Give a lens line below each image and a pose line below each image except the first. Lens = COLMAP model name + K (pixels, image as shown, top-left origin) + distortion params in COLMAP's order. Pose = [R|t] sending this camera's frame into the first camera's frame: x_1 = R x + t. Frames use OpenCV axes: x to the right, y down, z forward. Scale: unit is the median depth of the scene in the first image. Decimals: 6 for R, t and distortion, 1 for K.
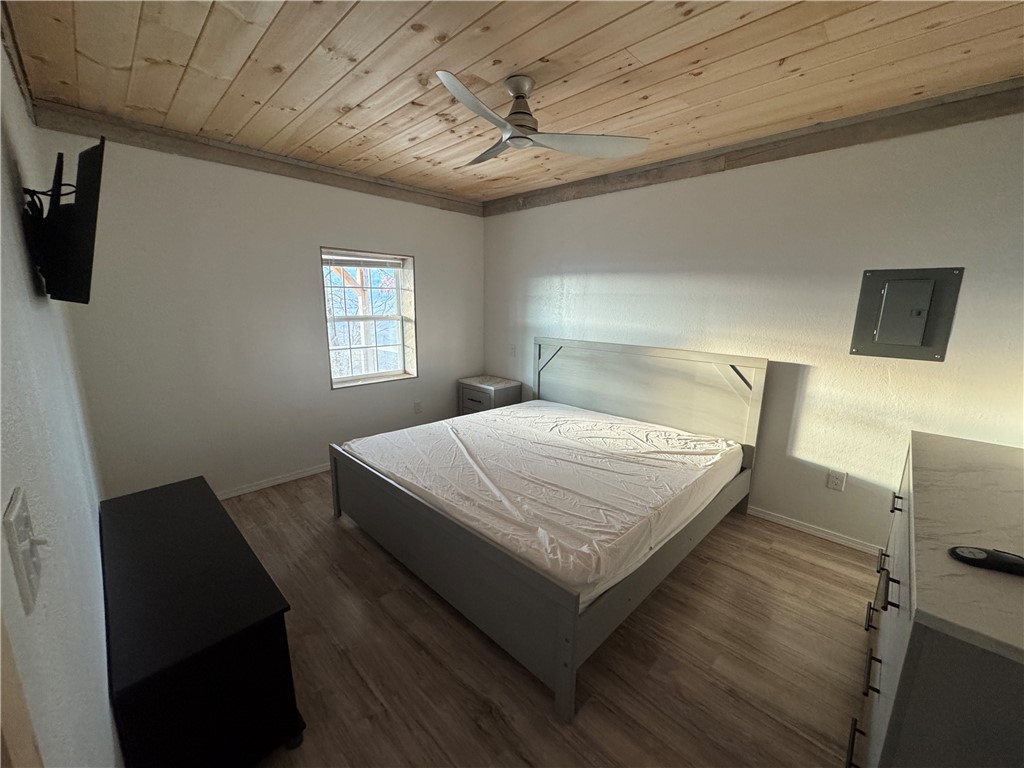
lens RADIAL K [[407.7, 0, 511.9], [0, 407.7, 381.7], [0, 0, 1]] dist [-0.003728, 0.000429]
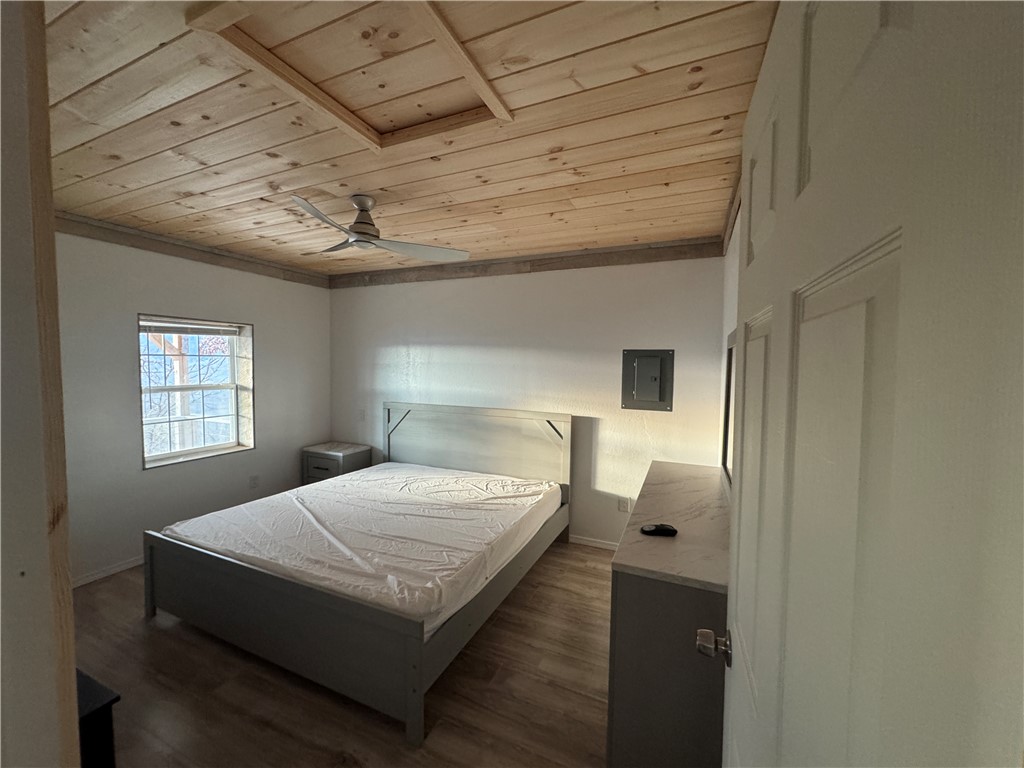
lens RADIAL K [[407.7, 0, 511.9], [0, 407.7, 381.7], [0, 0, 1]] dist [-0.003728, 0.000429]
pose [[0.937548, -0.016272, 0.347475, 0.002728], [0.066454, 0.988886, -0.132995, 0.001278], [-0.341449, 0.147780, 0.928210, -0.156503]]
